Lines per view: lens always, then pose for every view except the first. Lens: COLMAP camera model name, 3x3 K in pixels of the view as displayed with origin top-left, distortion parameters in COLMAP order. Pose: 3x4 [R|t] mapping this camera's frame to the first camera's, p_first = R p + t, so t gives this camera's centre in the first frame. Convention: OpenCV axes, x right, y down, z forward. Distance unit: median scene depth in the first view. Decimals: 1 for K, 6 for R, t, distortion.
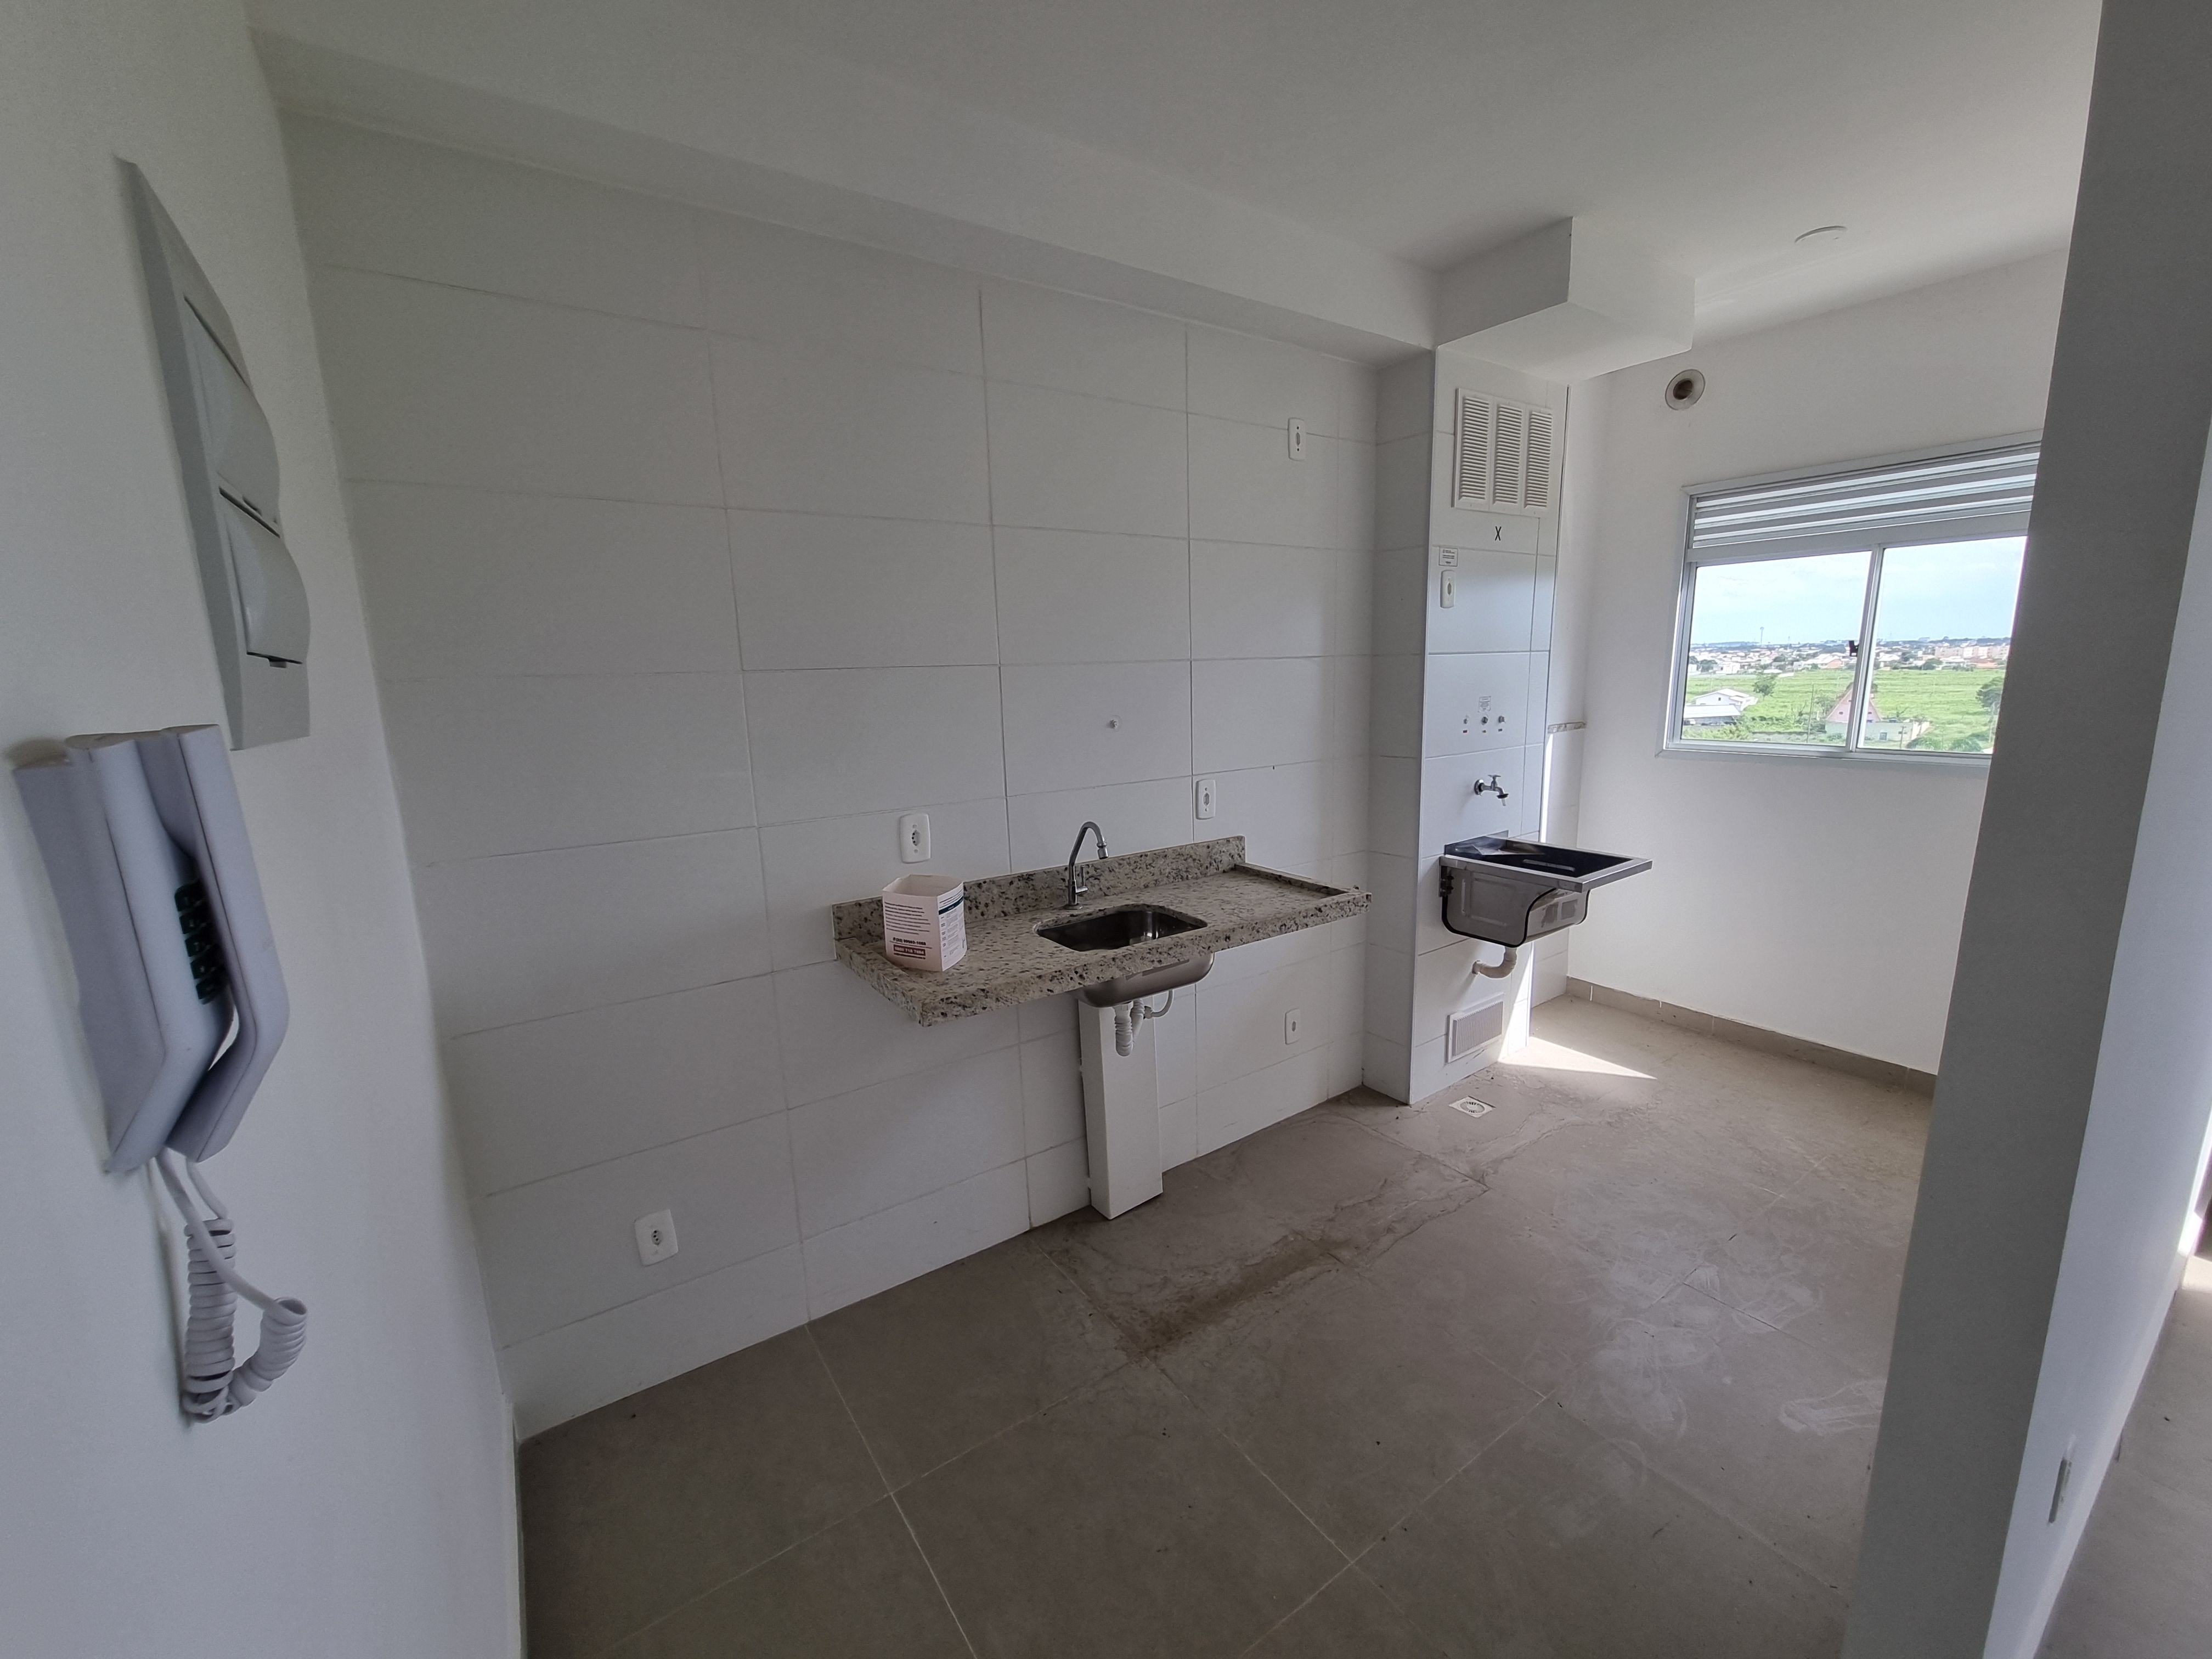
lens RADIAL K [[910.0, 0, 1098.9], [0, 910.0, 836.1], [0, 0, 1]] dist [-0.003749, 0.001290]
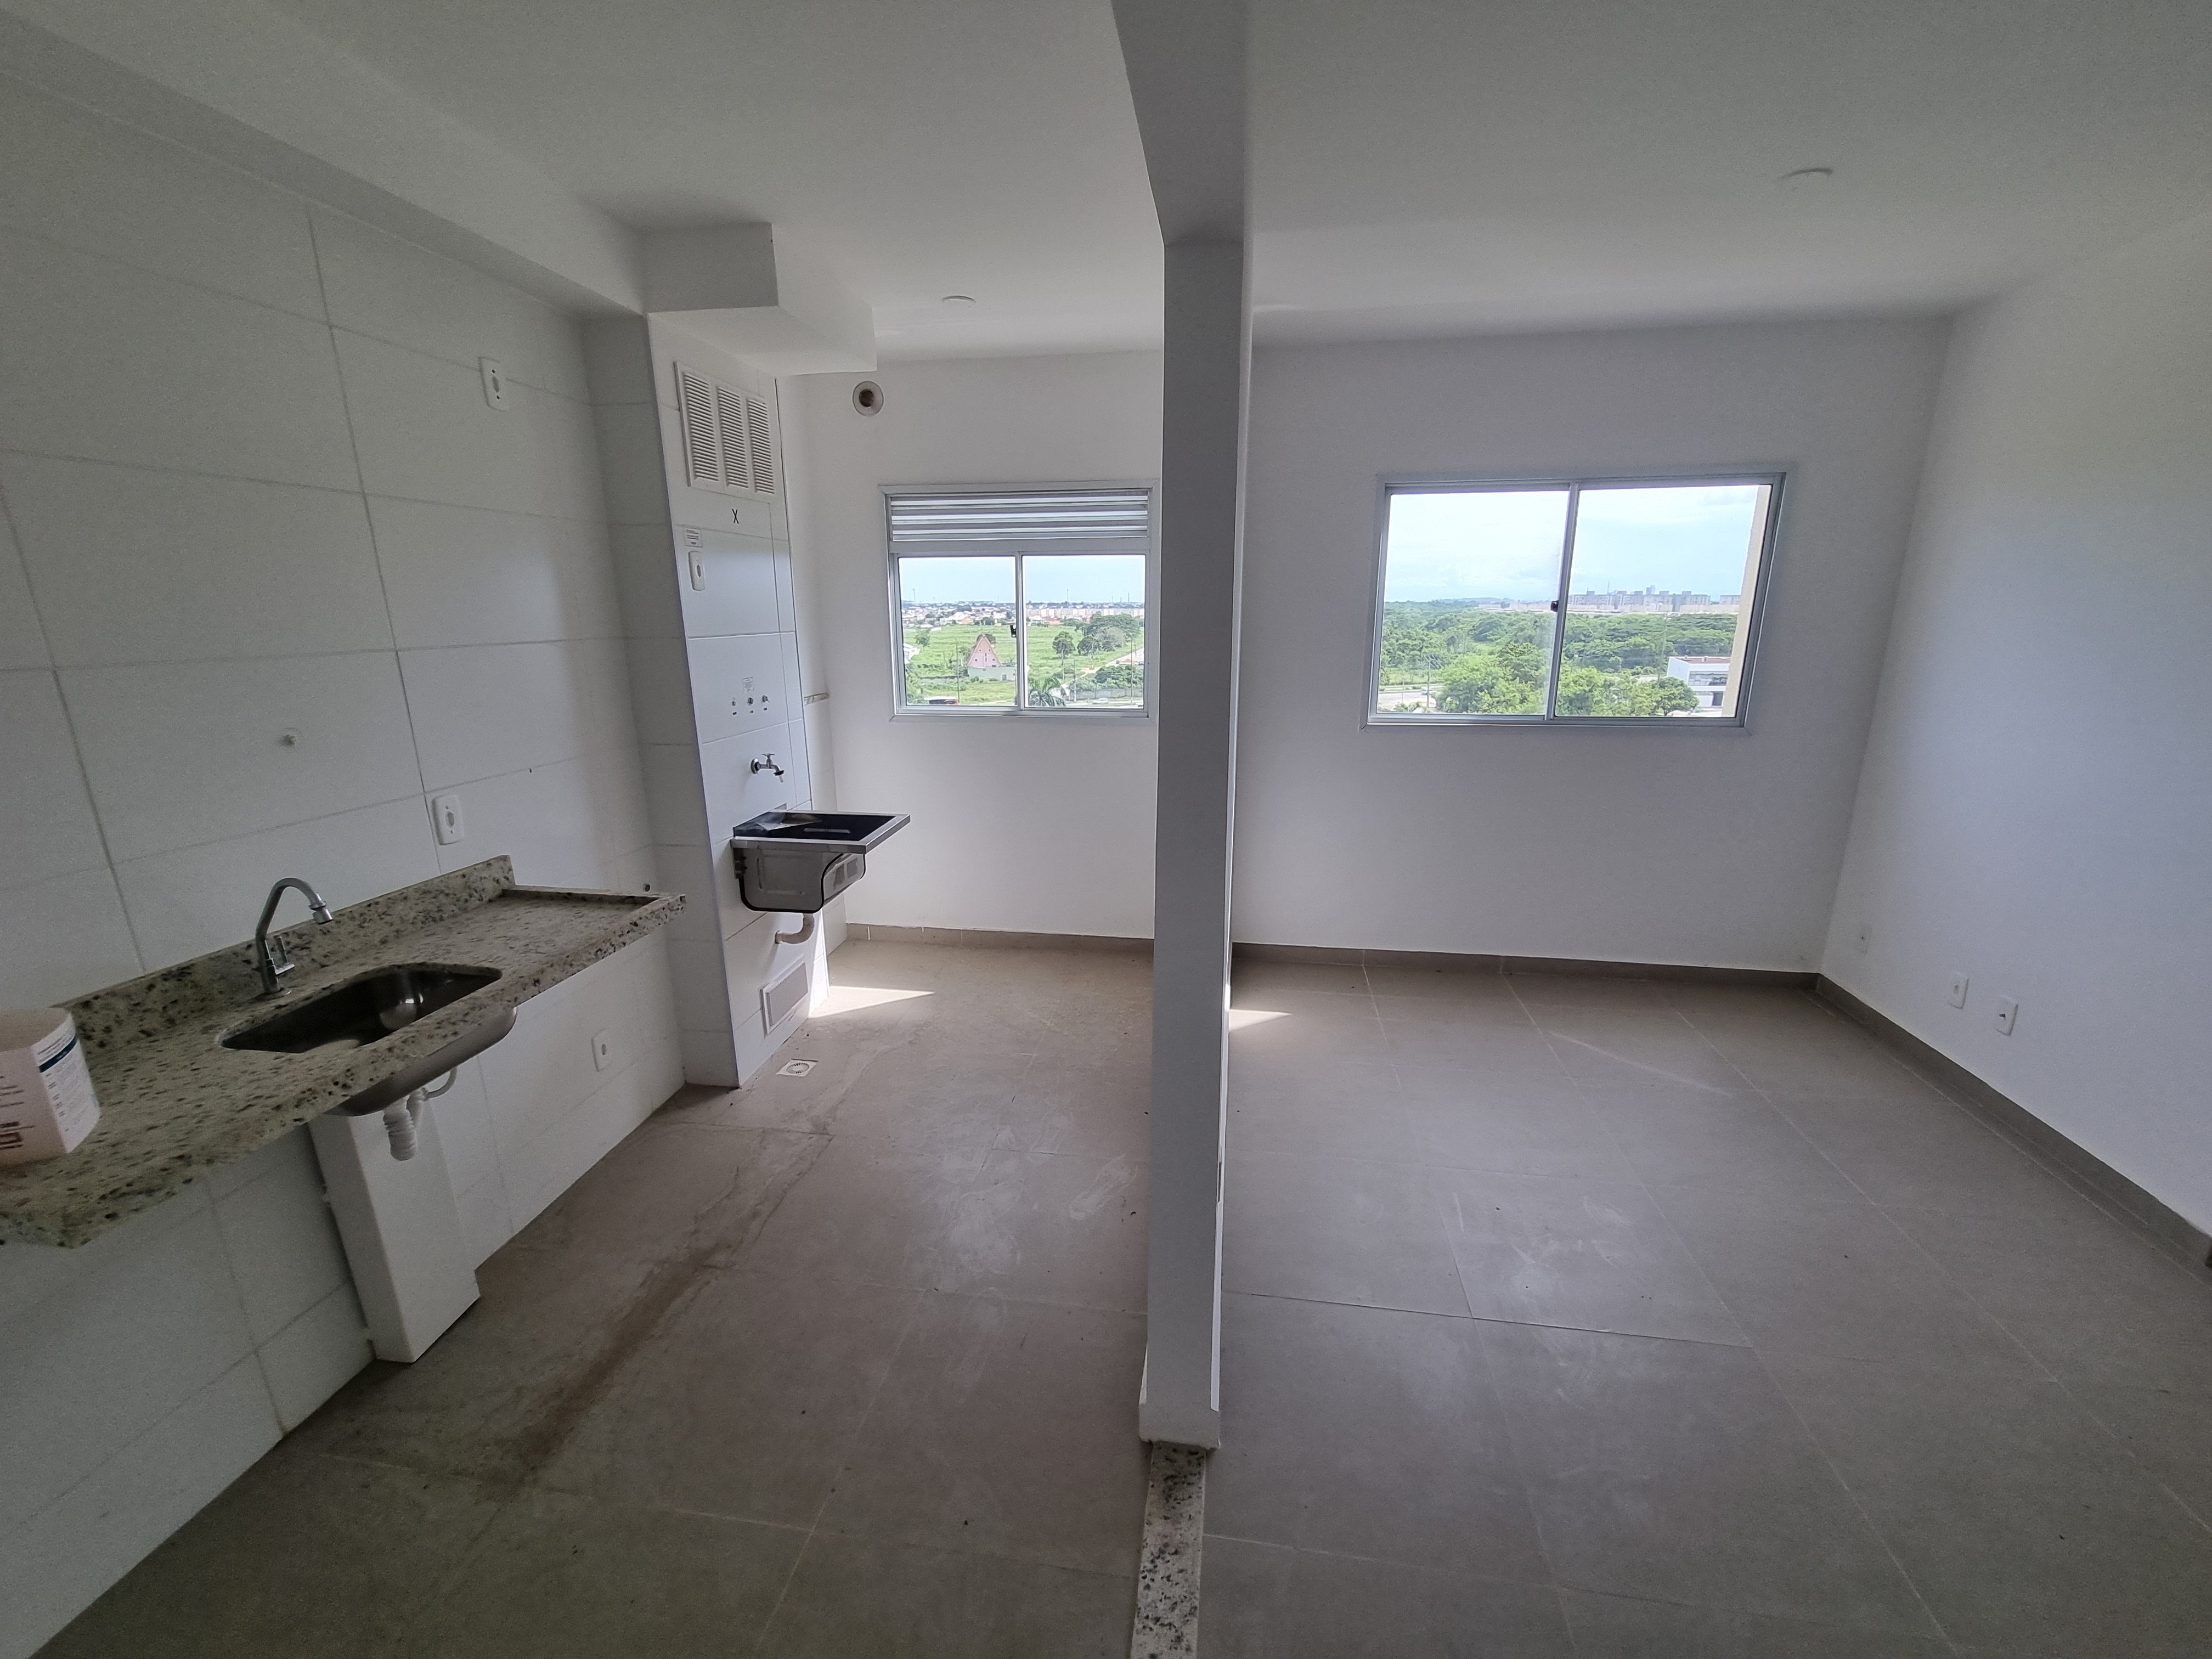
lens RADIAL K [[910.0, 0, 1113.9], [0, 910.0, 835.4], [0, 0, 1]] dist [-0.003749, 0.001290]
pose [[0.675850, -0.156331, 0.720269, -0.073391], [0.120571, 0.987532, 0.101204, -0.038953], [-0.727111, 0.018444, 0.686272, 0.003710]]
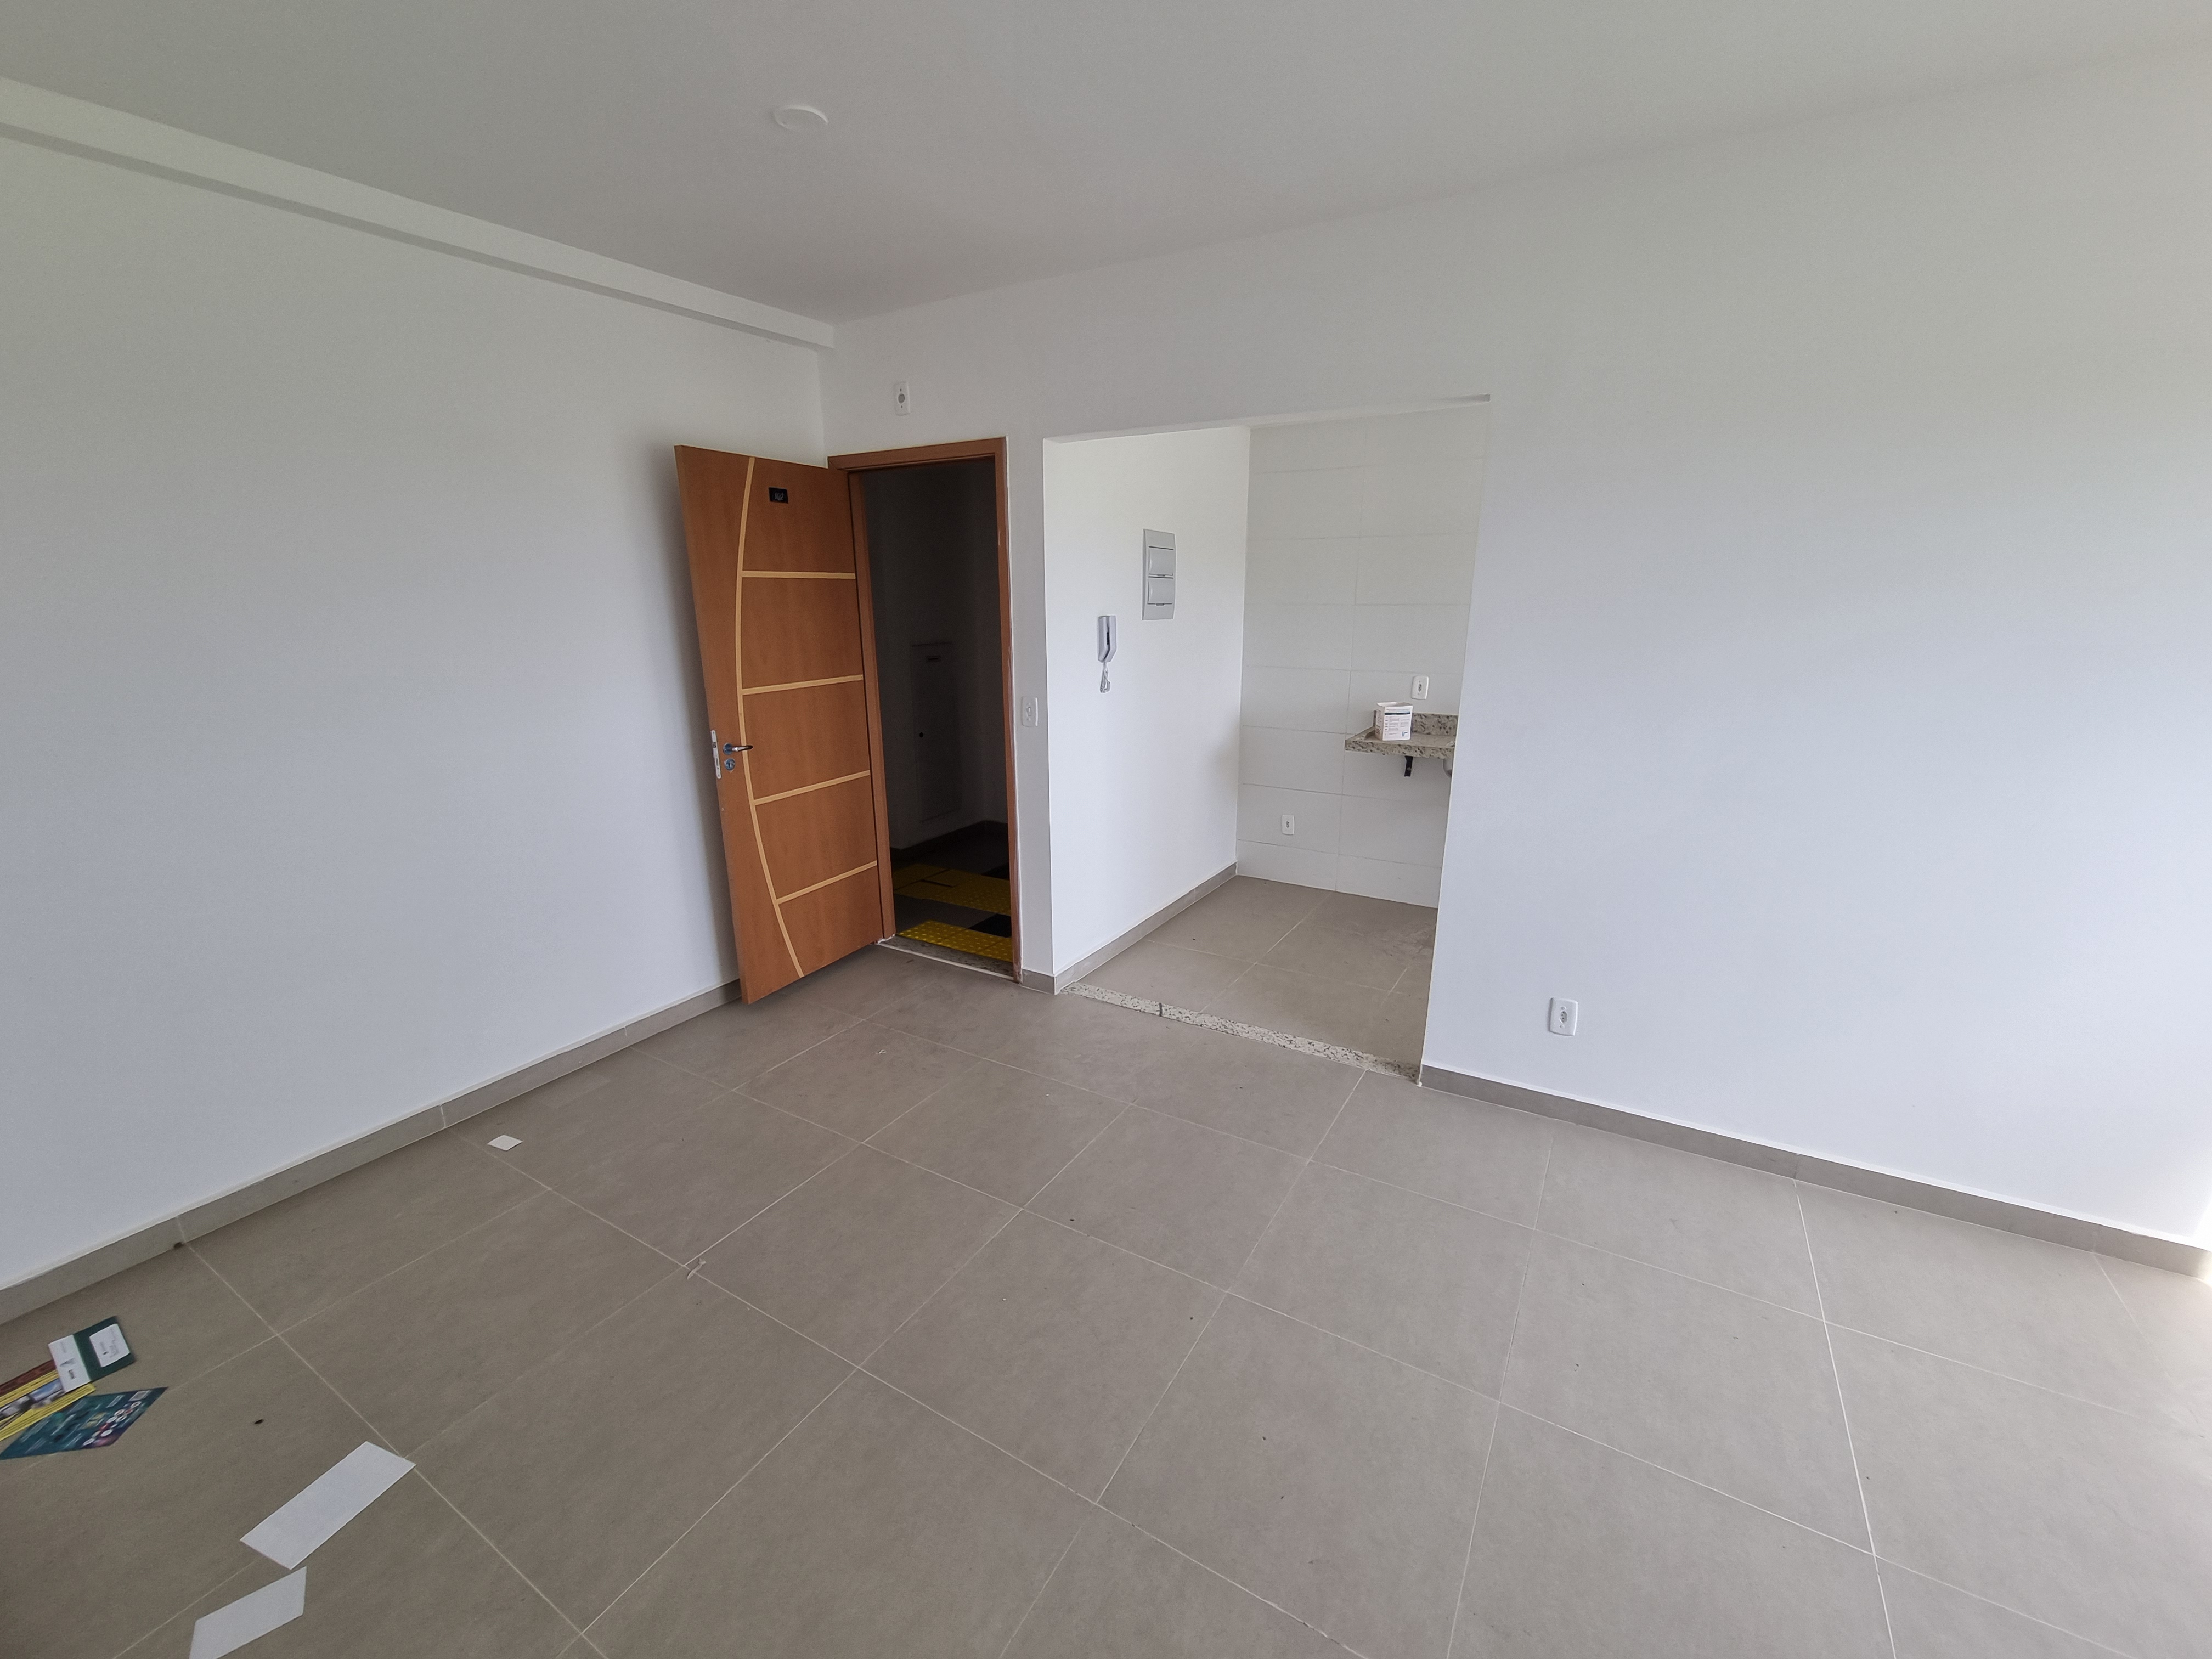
lens RADIAL K [[910.0, 0, 1102.5], [0, 910.0, 826.4], [0, 0, 1]] dist [-0.003749, 0.001290]
pose [[0.429441, 0.256234, -0.865982, 1.183657], [-0.176240, 0.964246, 0.197912, 0.021843], [0.885731, 0.067629, 0.459245, -0.503615]]
